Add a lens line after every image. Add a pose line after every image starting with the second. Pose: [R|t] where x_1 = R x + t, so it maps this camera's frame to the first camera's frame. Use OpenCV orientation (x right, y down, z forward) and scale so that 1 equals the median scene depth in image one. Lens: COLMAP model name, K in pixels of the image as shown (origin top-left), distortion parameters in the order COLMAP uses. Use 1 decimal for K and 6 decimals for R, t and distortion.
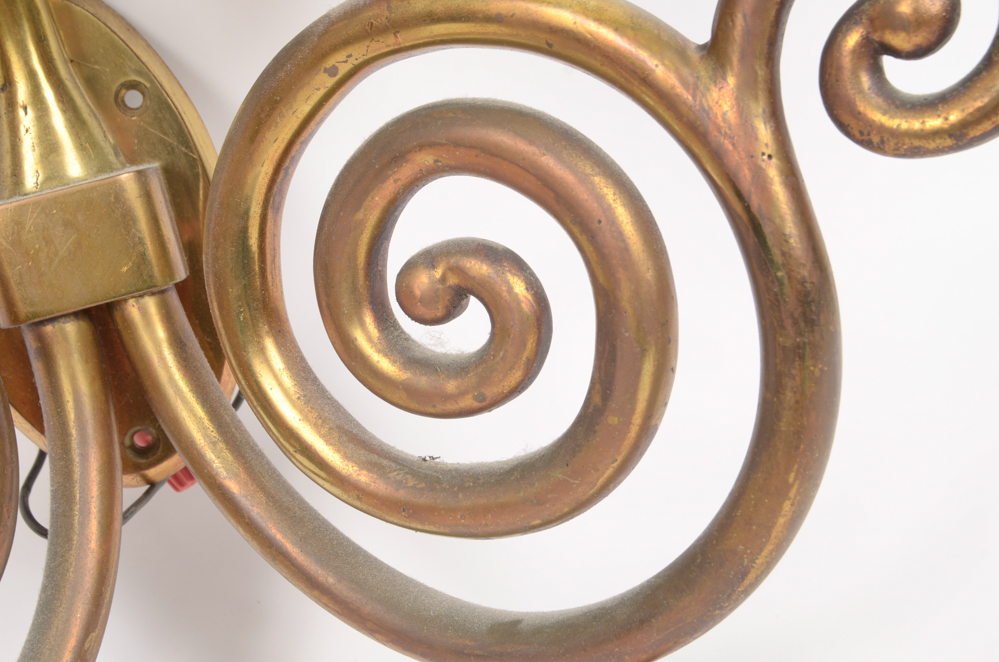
lens RADIAL K [[1441.6, 0, 494.5], [0, 1441.6, 331.6], [0, 0, 1]] dist [0.005560, 0.000000]
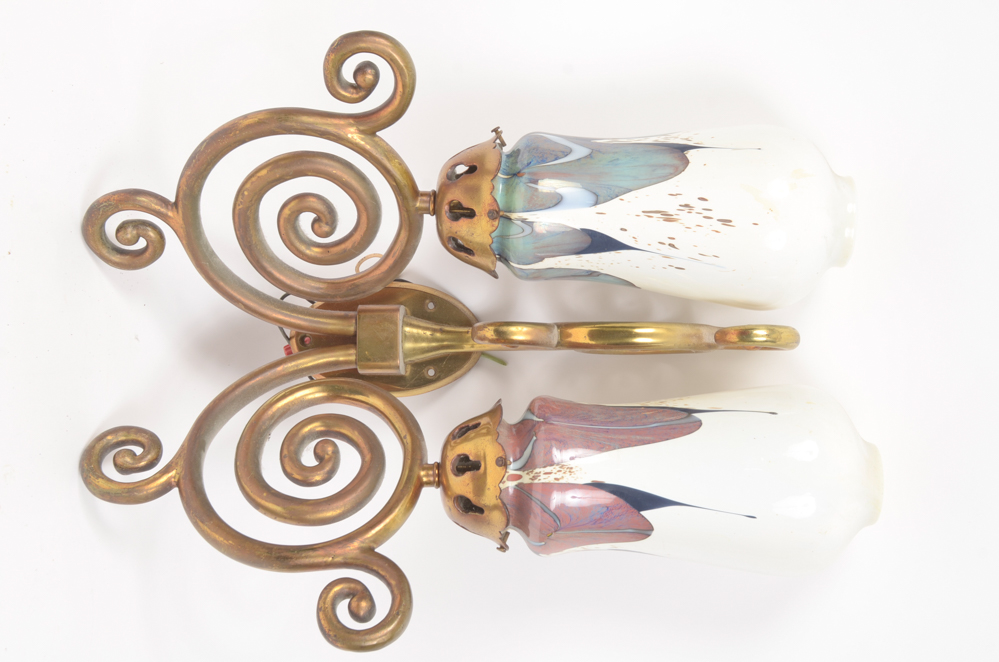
lens RADIAL K [[1441.6, 0, 491.7], [0, 1441.6, 346.8], [0, 0, 1]] dist [0.005560, 0.000000]
pose [[-0.255479, 0.939077, -0.229926, 0.339399], [-0.961911, -0.270812, -0.037255, -0.184115], [-0.097252, 0.211650, 0.972495, -1.890589]]
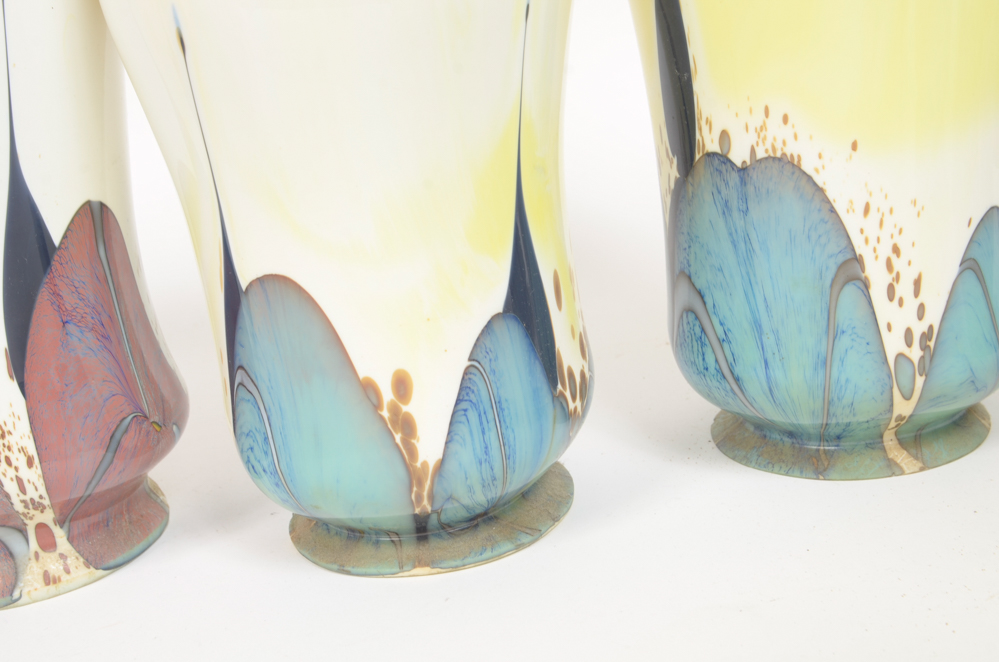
lens RADIAL K [[1373.9, 0, 499.8], [0, 1373.9, 339.2], [0, 0, 1]] dist [0.001920, 0.000000]
pose [[0.959390, 0.020754, 0.281320, -0.030703], [-0.051697, 0.993335, 0.103020, -0.691877], [-0.277306, -0.113380, 0.954068, -0.340204]]
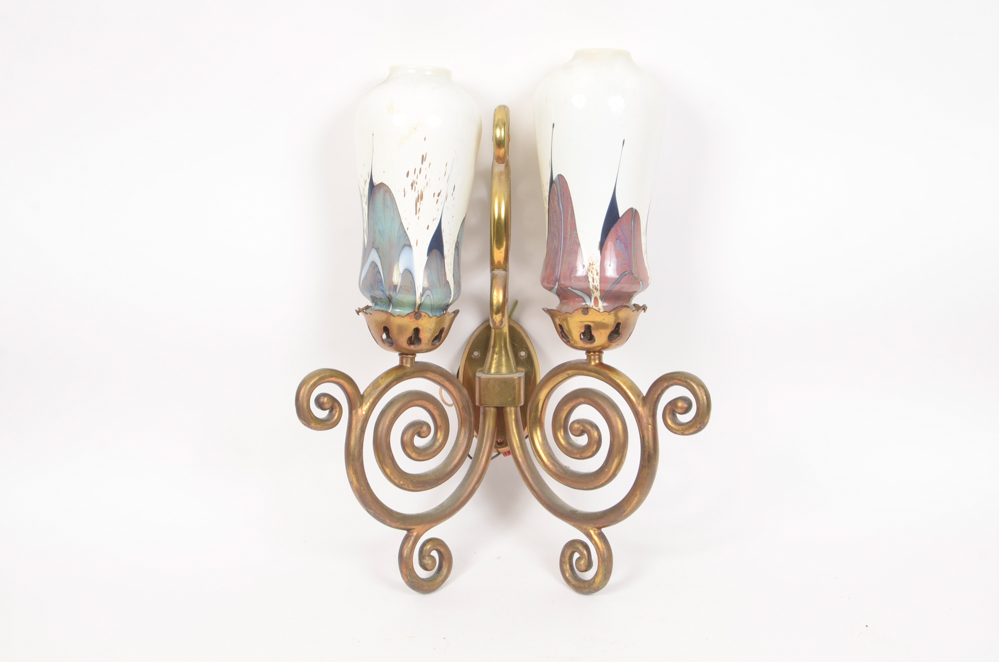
lens RADIAL K [[1373.9, 0, 497.1], [0, 1373.9, 339.0], [0, 0, 1]] dist [0.001920, 0.000000]
pose [[0.941208, 0.270521, -0.202350, 0.477404], [-0.272461, 0.961984, 0.018751, -0.291358], [0.199730, 0.037484, 0.979134, -2.994574]]
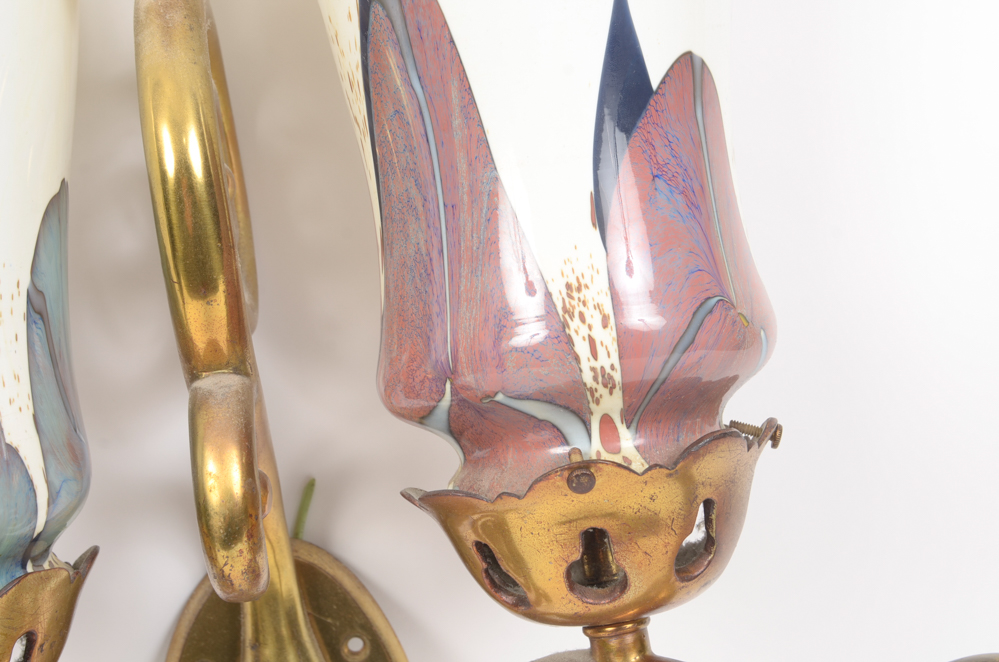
lens RADIAL K [[1441.6, 0, 494.3], [0, 1441.6, 346.4], [0, 0, 1]] dist [0.005560, 0.000000]
pose [[0.989506, 0.102511, -0.101832, -0.051146], [-0.113954, 0.986951, -0.113764, -0.330321], [0.088842, 0.124174, 0.988275, -0.213513]]
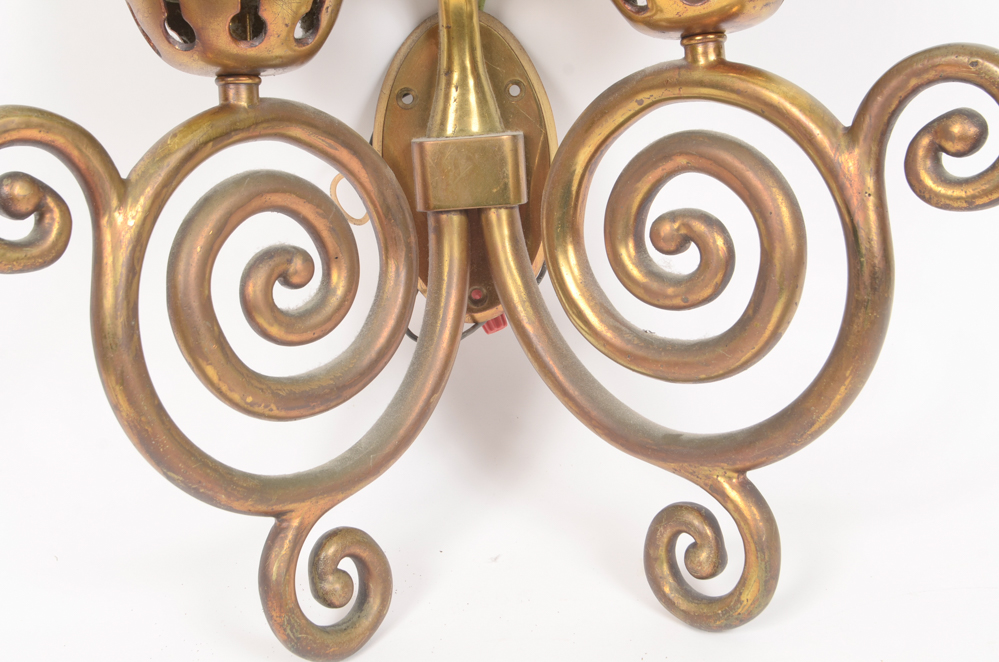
lens RADIAL K [[1441.6, 0, 492.1], [0, 1441.6, 335.7], [0, 0, 1]] dist [0.005560, 0.000000]
pose [[0.968837, 0.200935, -0.144844, 0.024636], [-0.197937, 0.979591, 0.034967, 0.072118], [0.148914, -0.005207, 0.988836, -0.752749]]
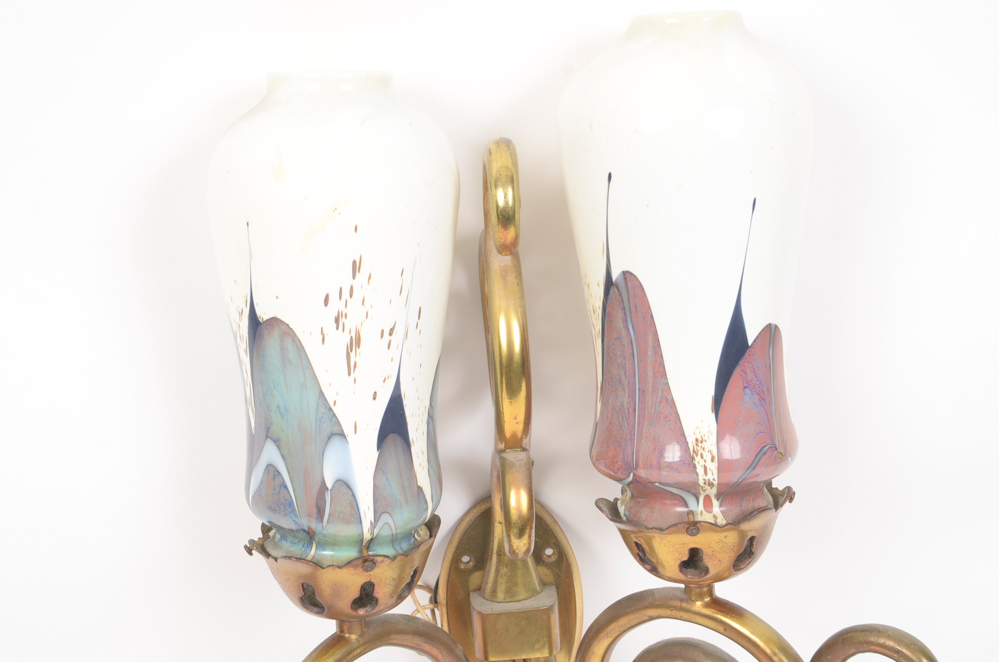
lens RADIAL K [[1441.6, 0, 495.3], [0, 1441.6, 346.5], [0, 0, 1]] dist [0.005560, 0.000000]
pose [[0.973010, 0.206584, -0.102833, -0.201330], [-0.196799, 0.975562, 0.097719, -0.763261], [0.120508, -0.074844, 0.989887, -1.283093]]
